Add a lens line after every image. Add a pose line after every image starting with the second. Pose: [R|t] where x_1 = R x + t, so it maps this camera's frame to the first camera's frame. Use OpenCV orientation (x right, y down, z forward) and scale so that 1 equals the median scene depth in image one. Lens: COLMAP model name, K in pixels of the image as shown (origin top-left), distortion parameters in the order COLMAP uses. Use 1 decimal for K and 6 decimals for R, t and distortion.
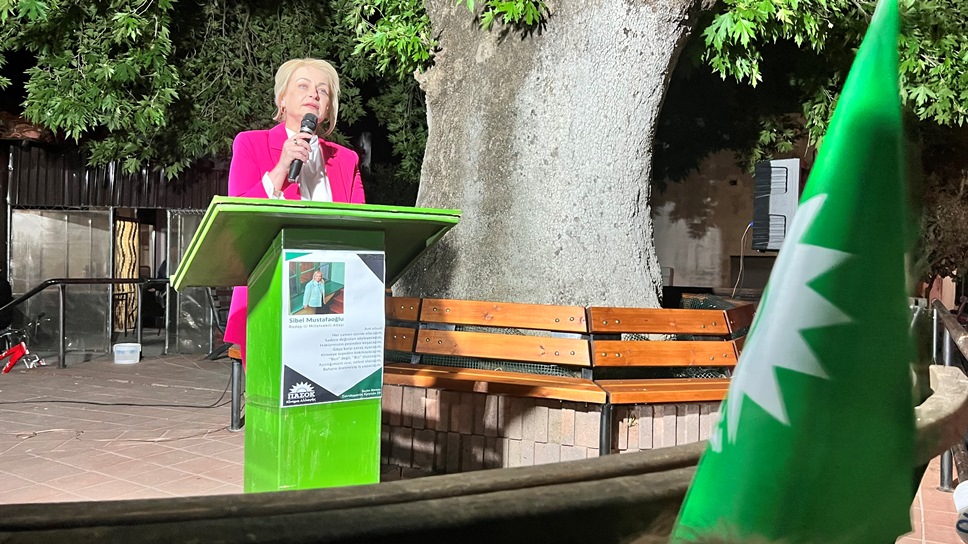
lens RADIAL K [[818.3, 0, 484.1], [0, 818.3, 273.8], [0, 0, 1]] dist [0.045770, -0.037587]
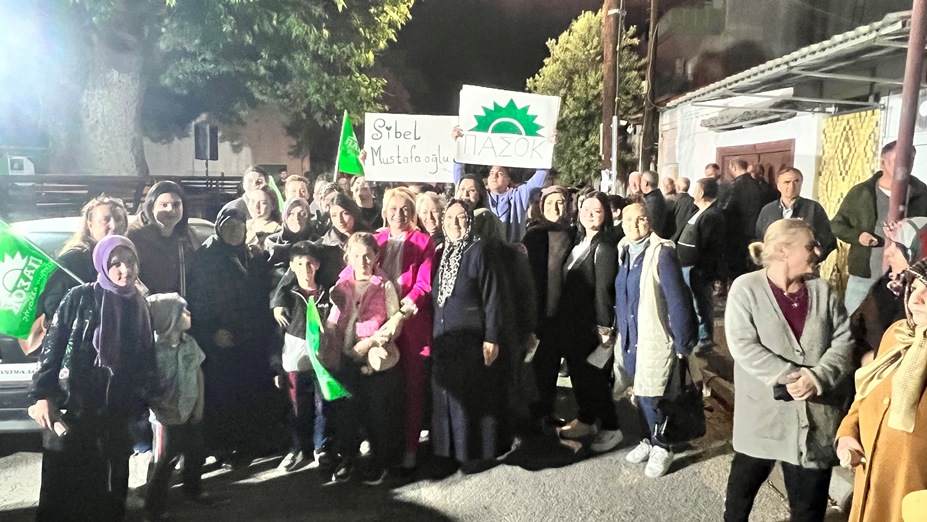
lens RADIAL K [[629.0, 0, 462.6], [0, 629.0, 263.0], [0, 0, 1]] dist [-0.006283, -0.002953]
pose [[0.872215, -0.062940, 0.485056, 0.105743], [-0.000934, 0.991470, 0.130332, 0.044316], [-0.489122, -0.114131, 0.864716, -1.446248]]
